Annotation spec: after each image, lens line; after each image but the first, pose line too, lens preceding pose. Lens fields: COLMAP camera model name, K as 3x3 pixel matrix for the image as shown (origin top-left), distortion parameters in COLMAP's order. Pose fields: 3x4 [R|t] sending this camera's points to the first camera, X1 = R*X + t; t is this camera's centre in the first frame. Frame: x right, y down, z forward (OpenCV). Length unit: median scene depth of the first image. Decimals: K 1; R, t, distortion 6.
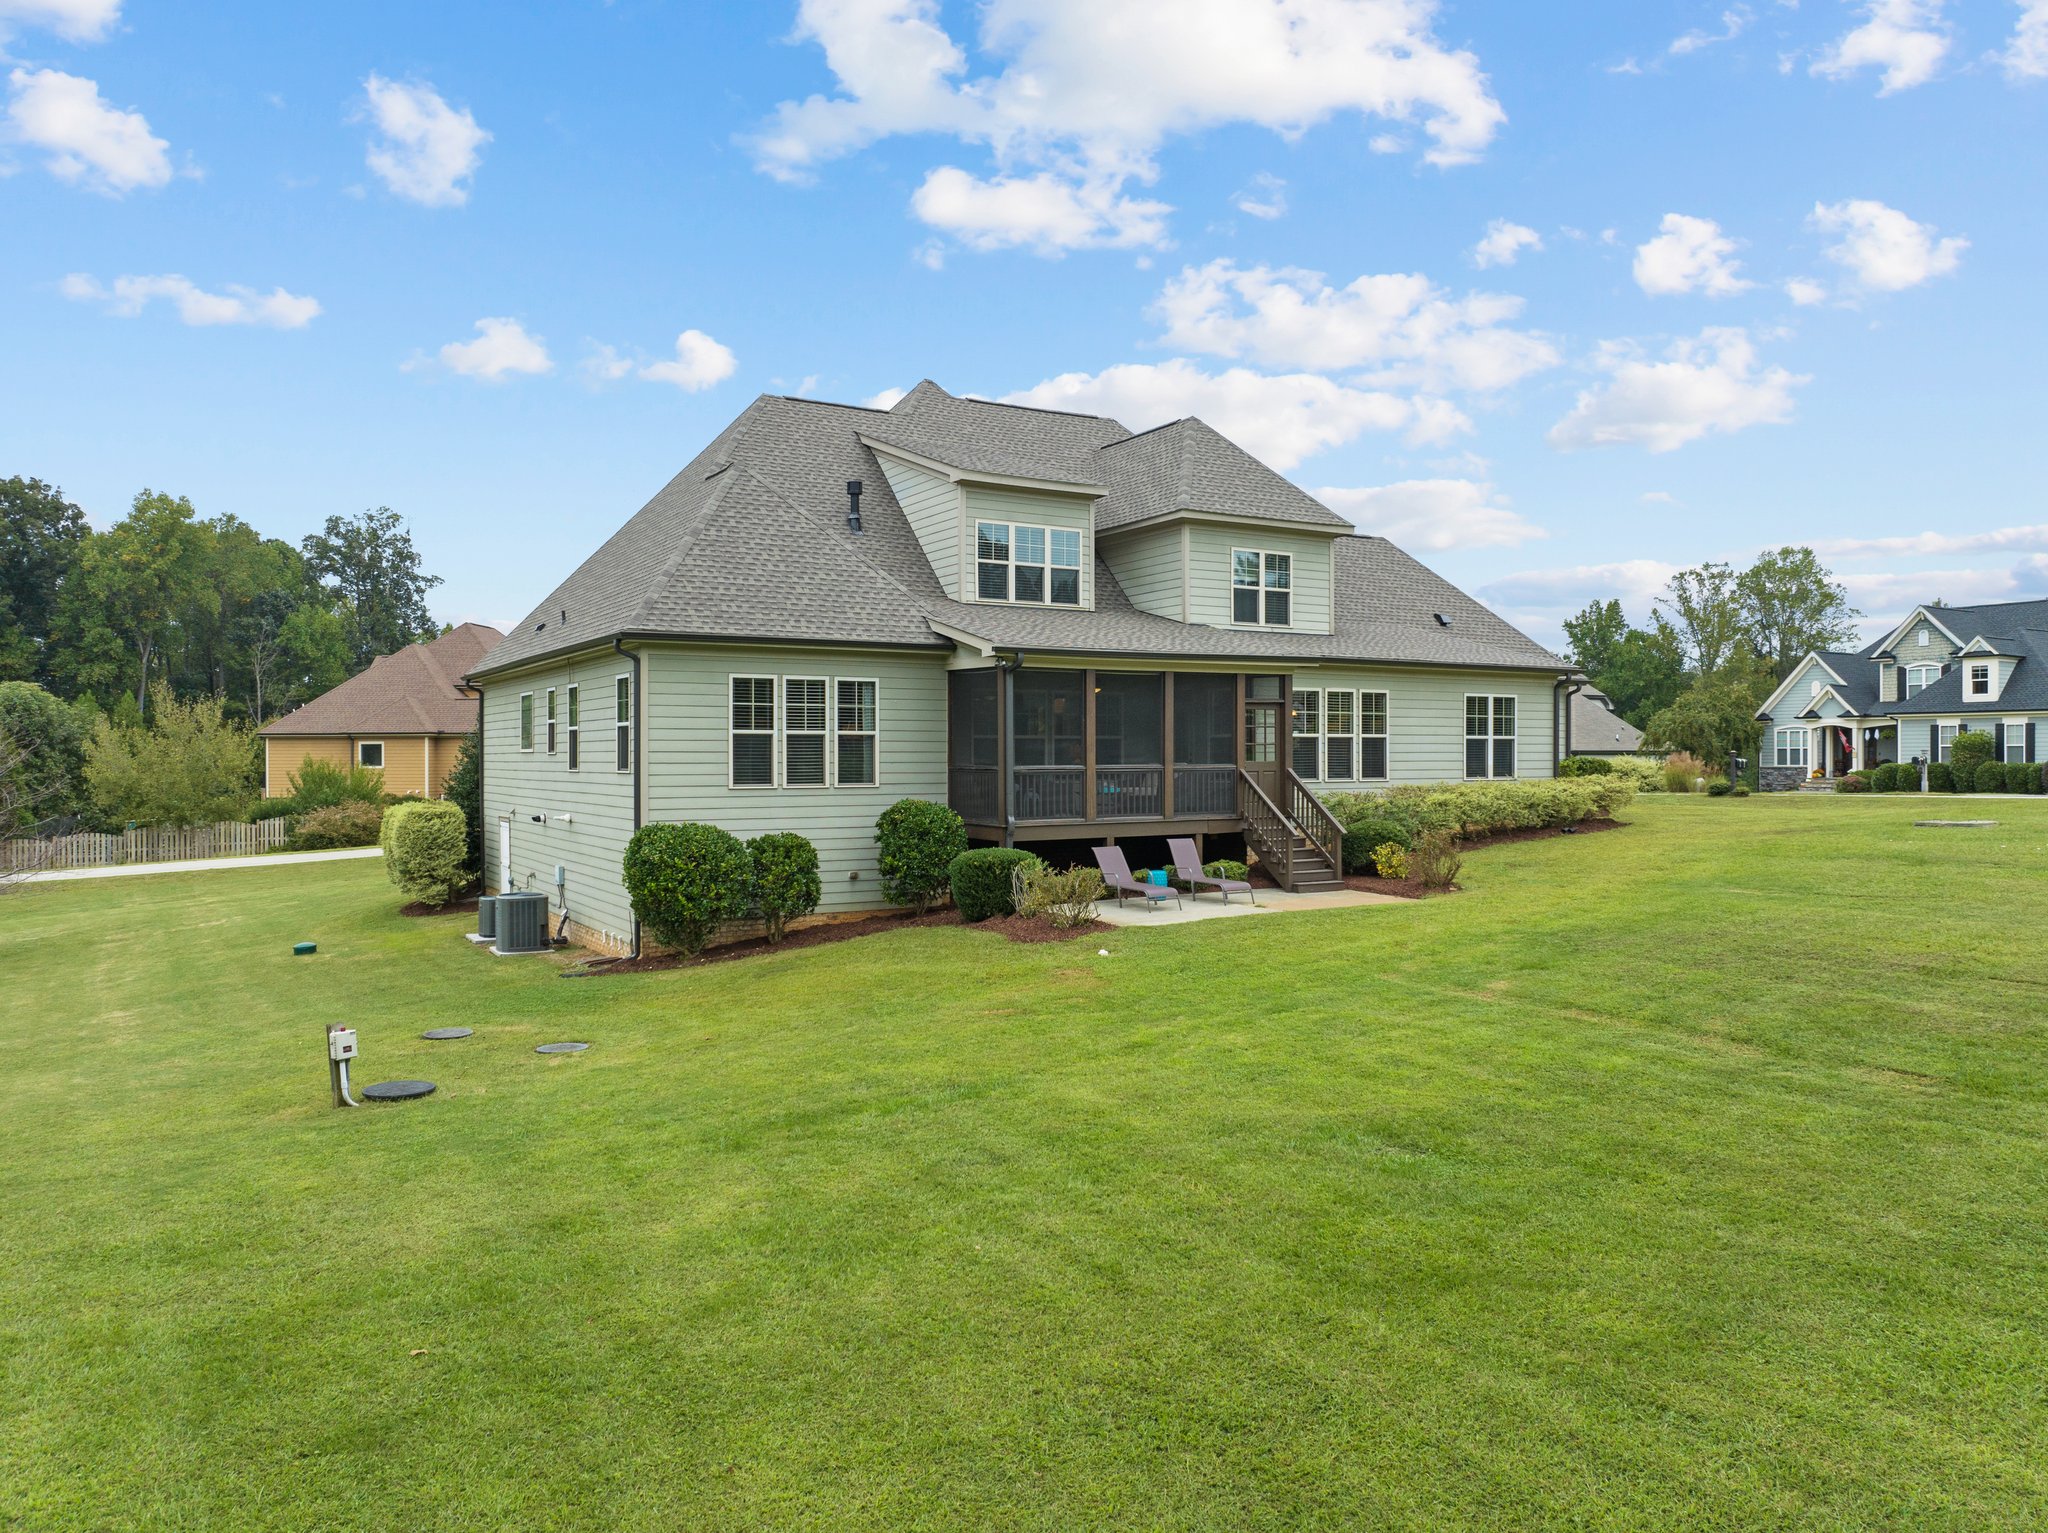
lens RADIAL K [[1437.7, 0, 1034.9], [0, 1437.7, 769.6], [0, 0, 1]] dist [-0.037638, -0.004682]
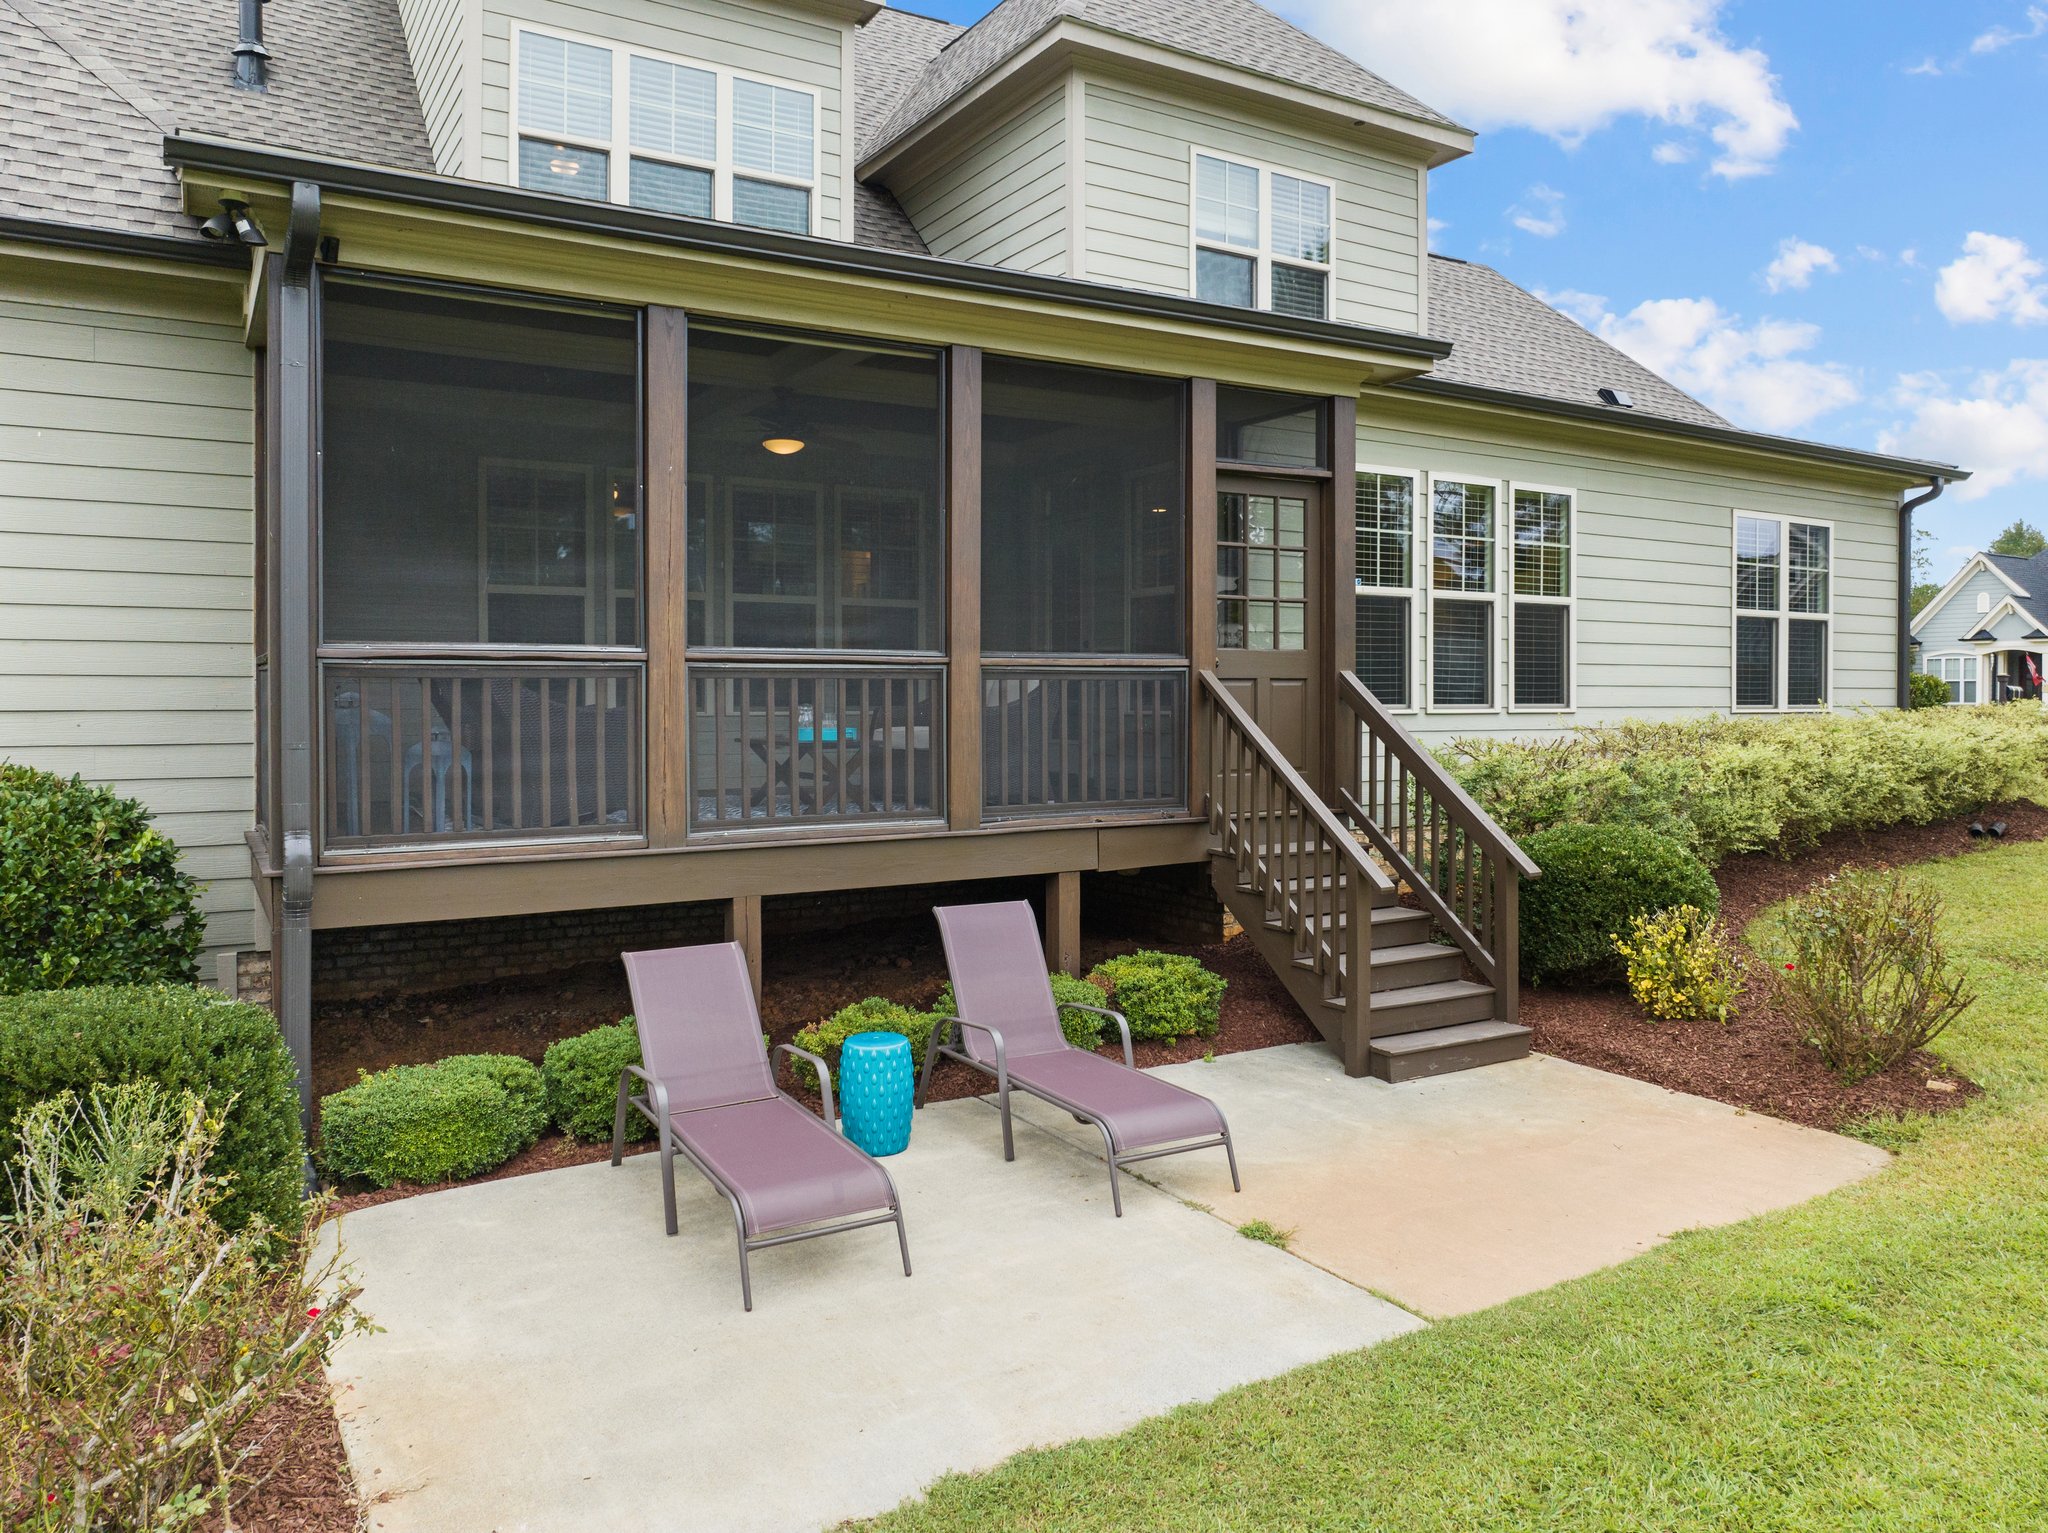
lens RADIAL K [[1468.7, 0, 1039.4], [0, 1468.7, 722.4], [0, 0, 1]] dist [-0.038133, 0.001801]
pose [[0.999958, 0.001304, 0.009108, 0.094465], [-0.001362, 0.999979, 0.006369, 0.008655], [-0.009100, -0.006382, 0.999938, 0.609613]]
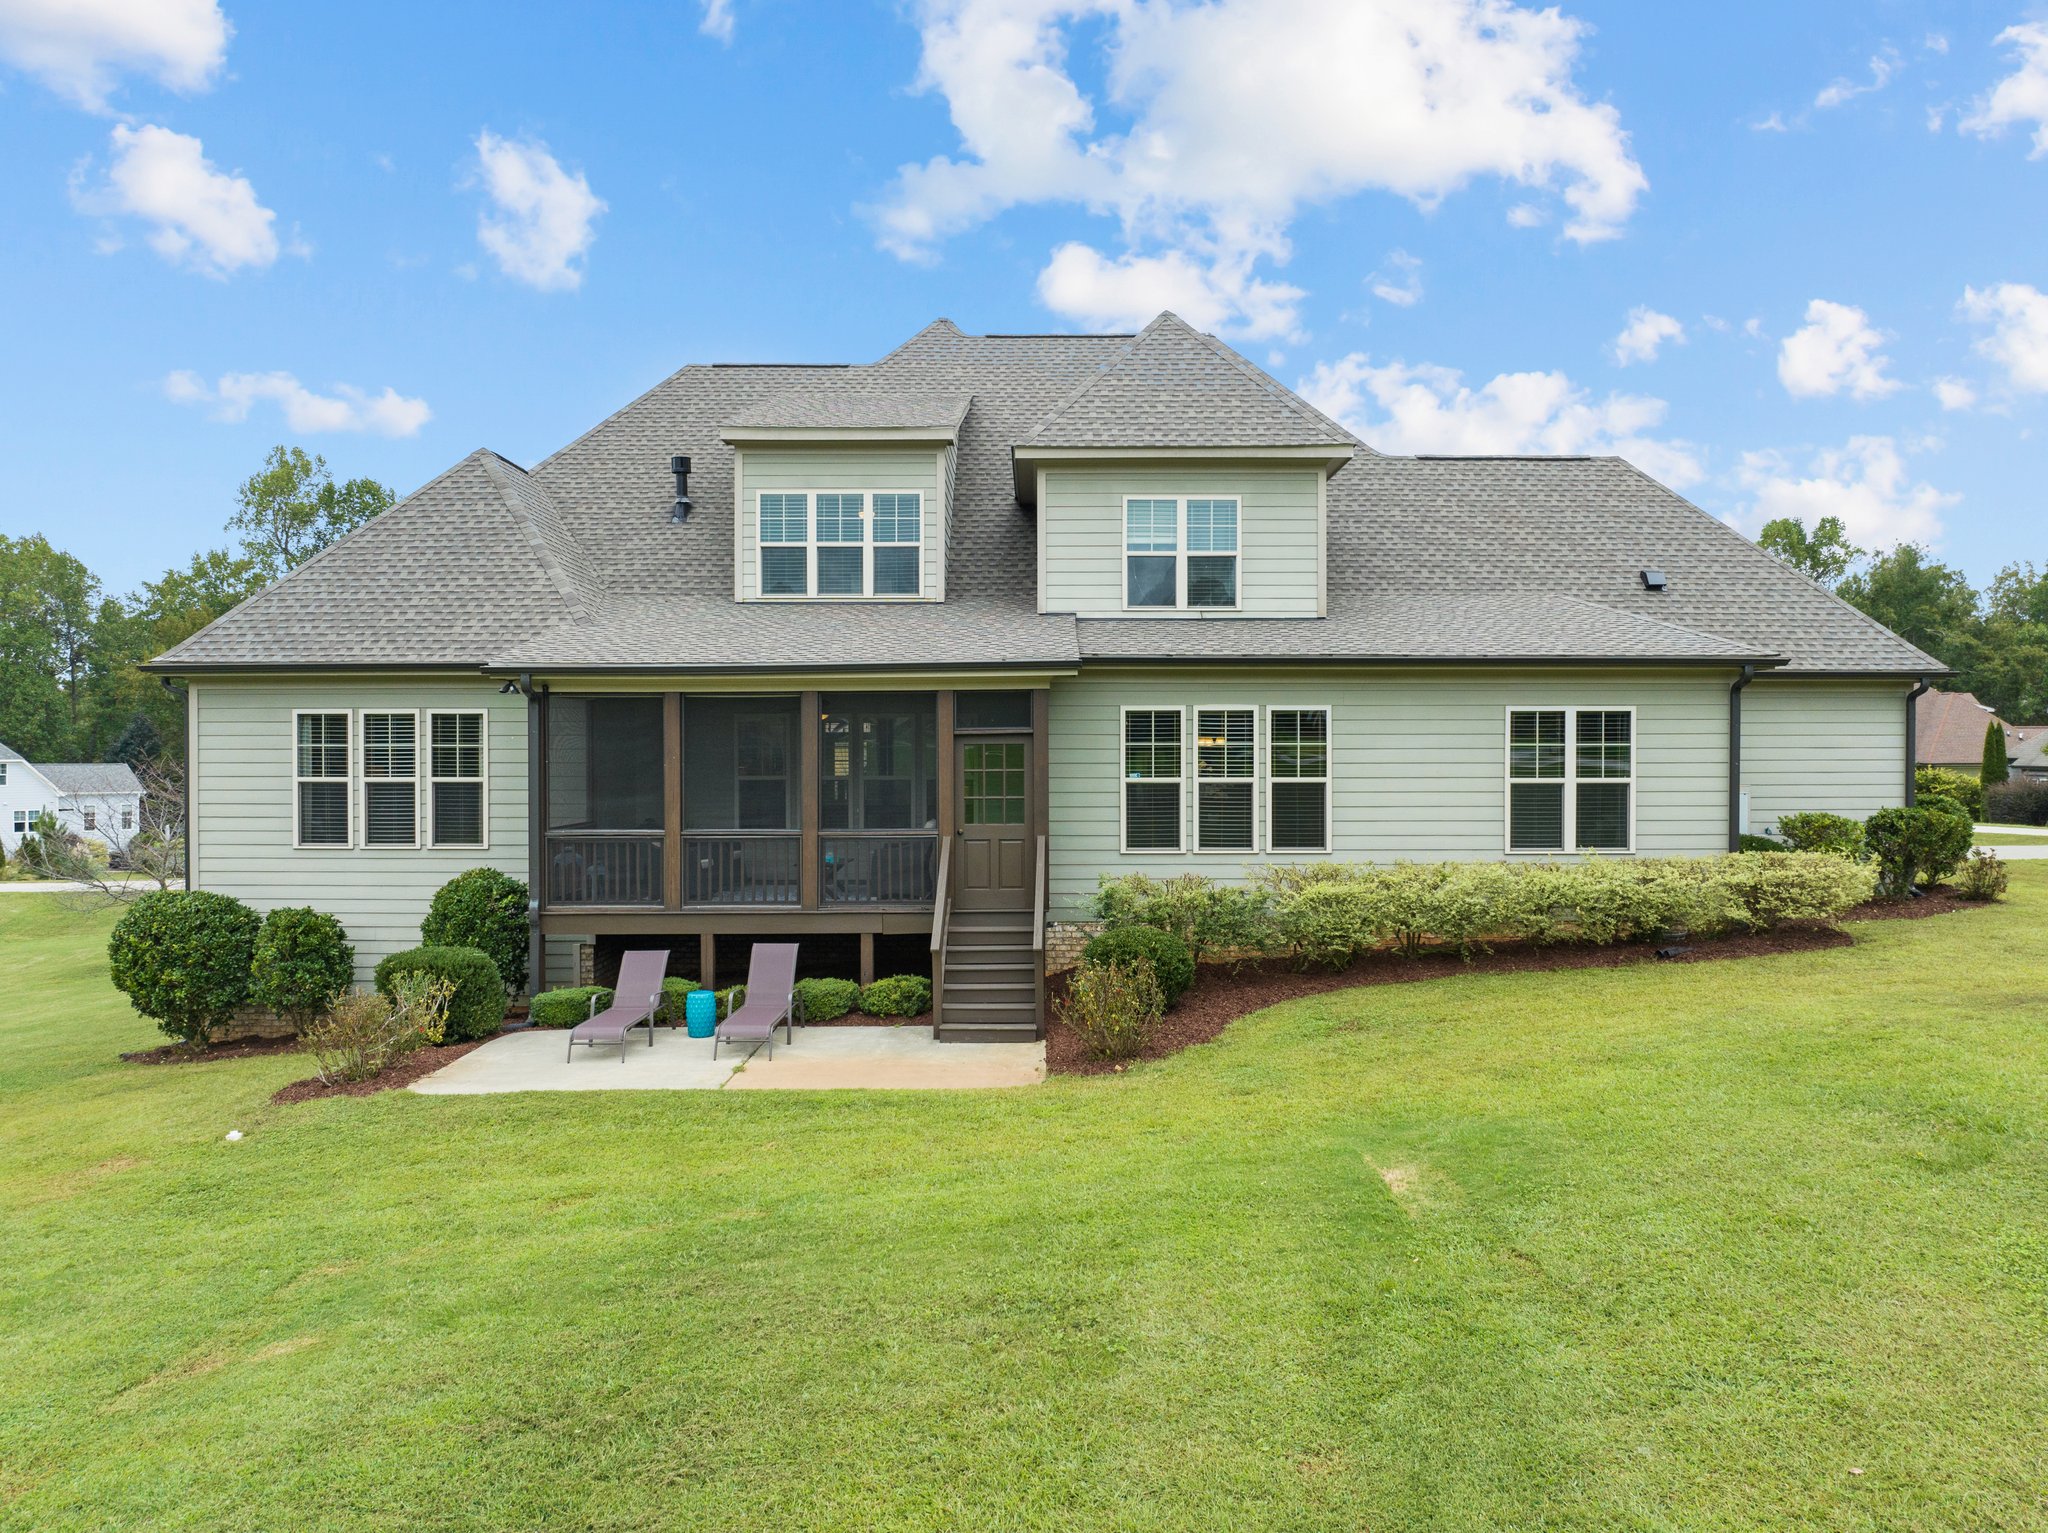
lens RADIAL K [[1437.7, 0, 1034.9], [0, 1437.7, 769.6], [0, 0, 1]] dist [-0.037638, -0.004682]
pose [[0.858101, 0.007115, -0.513432, 0.470290], [-0.004891, 0.999972, 0.005683, -0.031829], [0.513458, -0.002365, 0.858111, 0.422631]]
